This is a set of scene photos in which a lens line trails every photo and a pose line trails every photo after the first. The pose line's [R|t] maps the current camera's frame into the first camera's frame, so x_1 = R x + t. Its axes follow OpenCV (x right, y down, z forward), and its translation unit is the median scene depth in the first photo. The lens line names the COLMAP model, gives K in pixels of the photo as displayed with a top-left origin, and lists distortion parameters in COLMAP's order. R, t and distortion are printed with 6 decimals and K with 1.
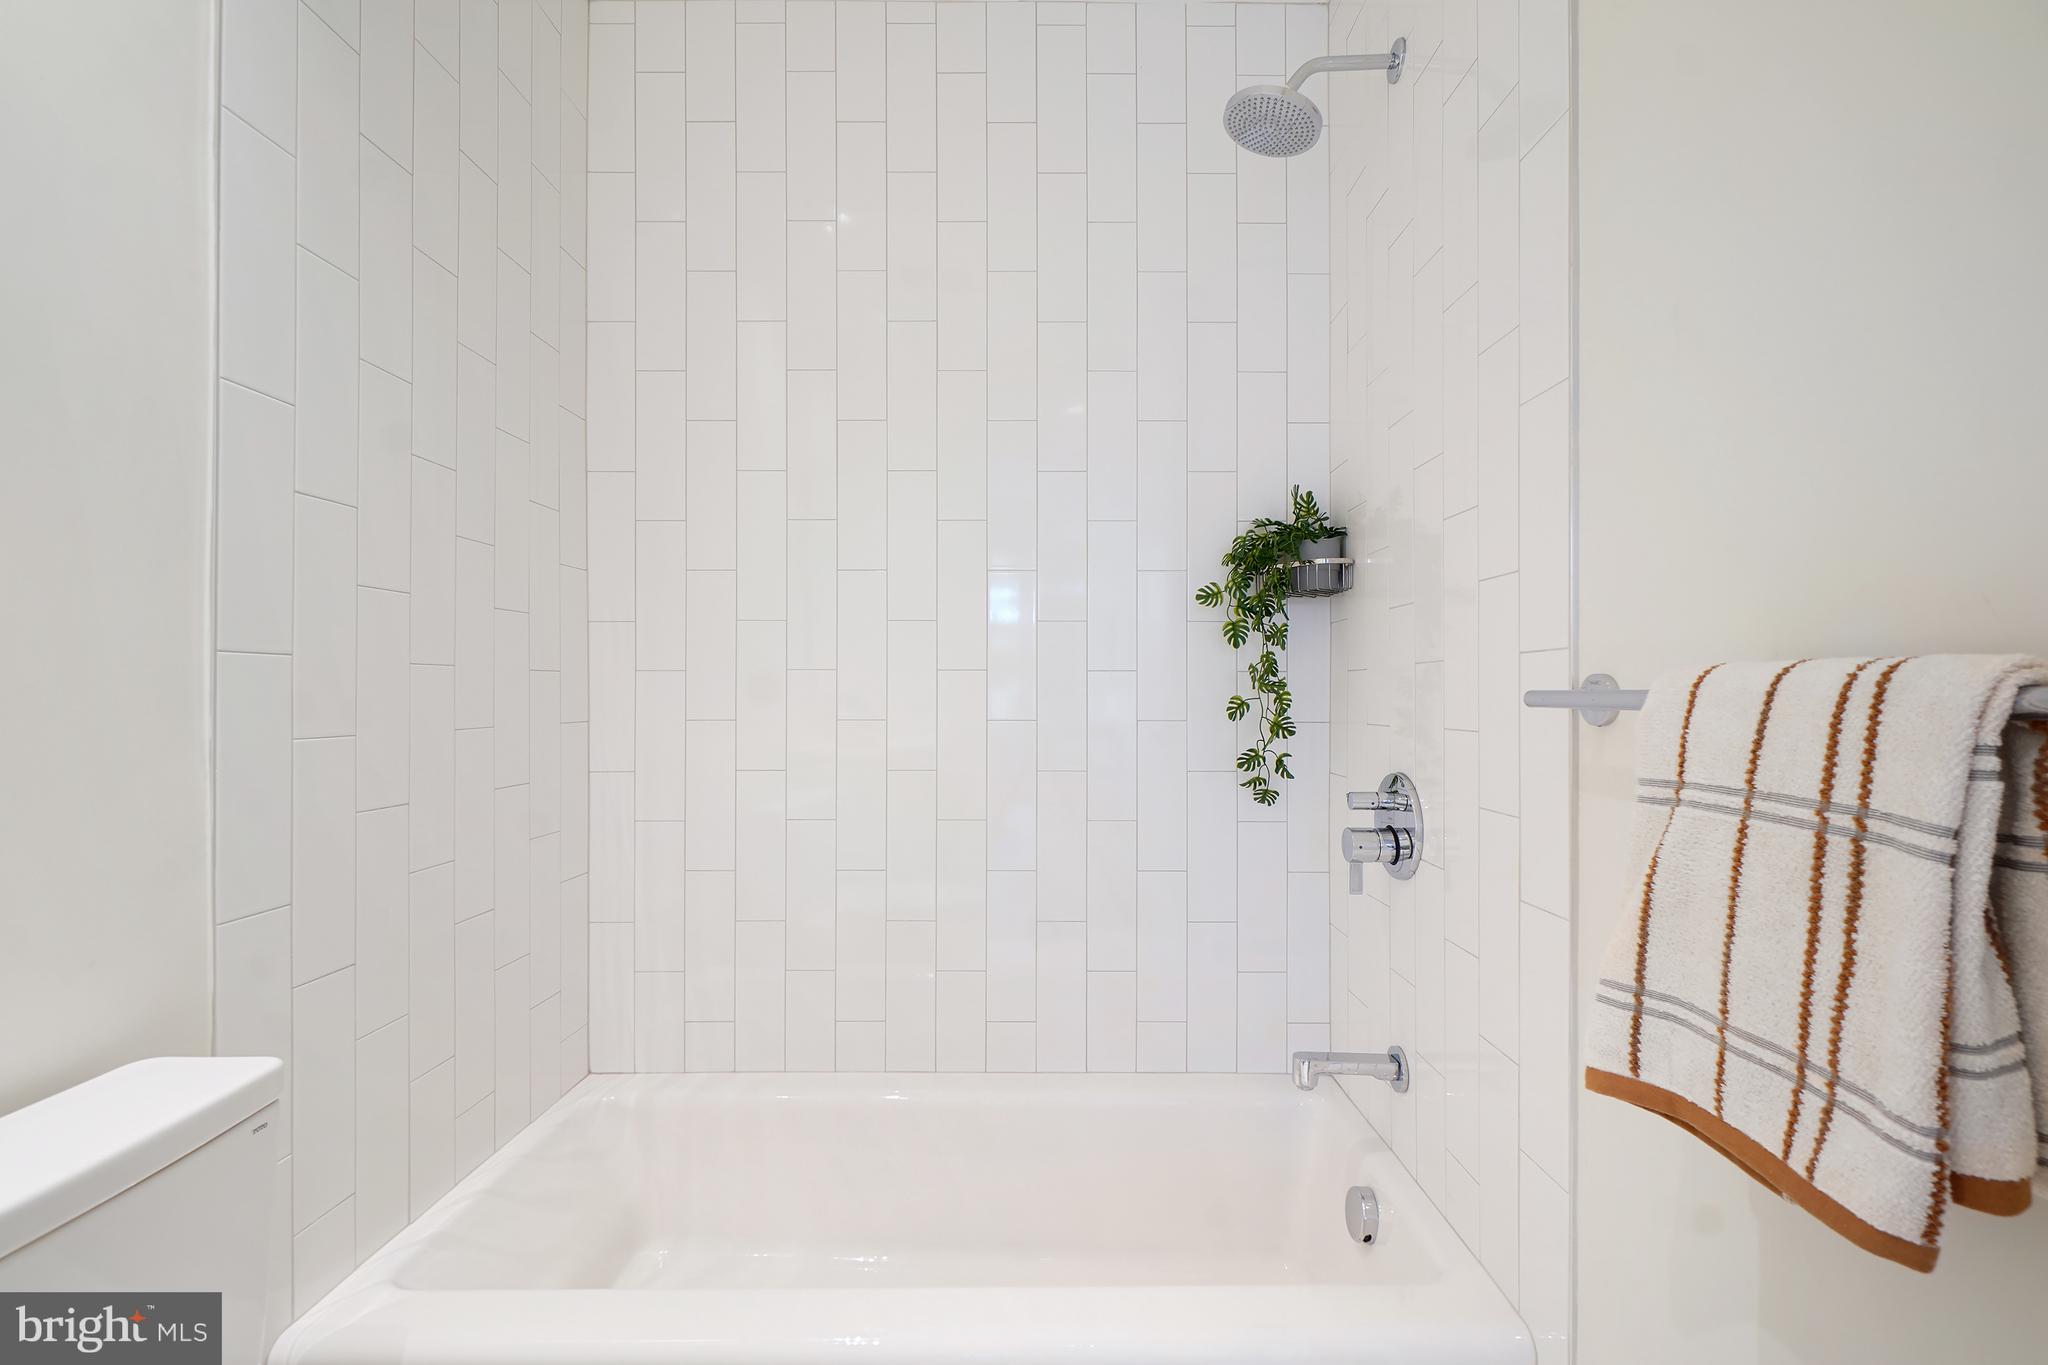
lens RADIAL K [[851.3, 0, 1026.5], [0, 851.3, 678.6], [0, 0, 1]] dist [-0.000494, 0.000118]
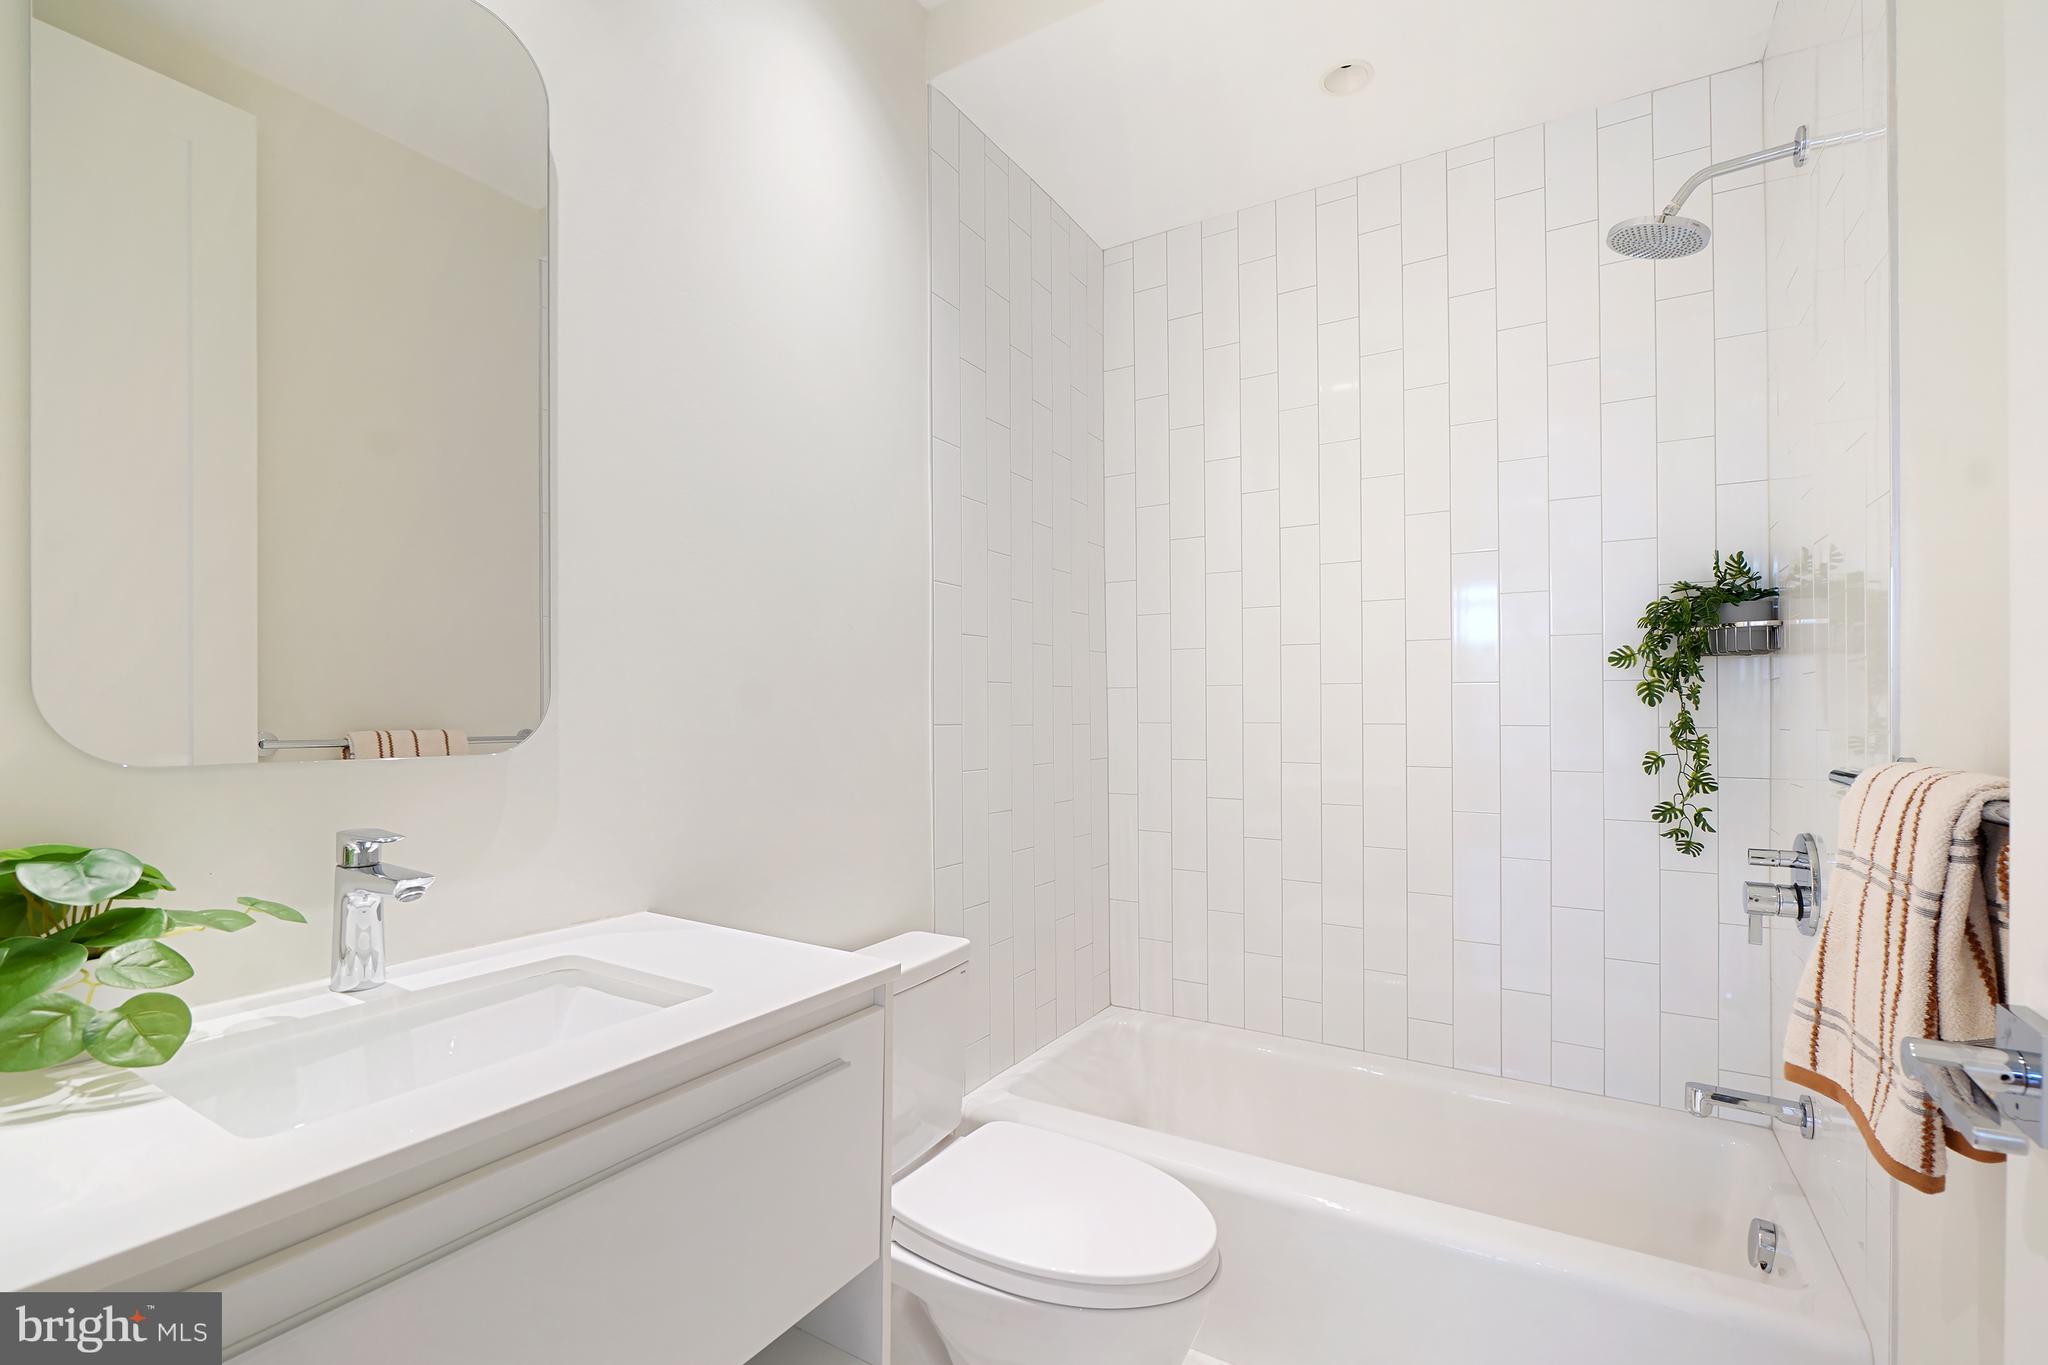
lens RADIAL K [[904.0, 0, 1041.3], [0, 904.0, 711.9], [0, 0, 1]] dist [-0.002106, -0.000841]
pose [[0.855612, 0.000931, -0.517616, 0.181742], [0.010563, 0.999759, 0.019258, -0.060086], [0.517509, -0.021945, 0.855396, -0.367486]]
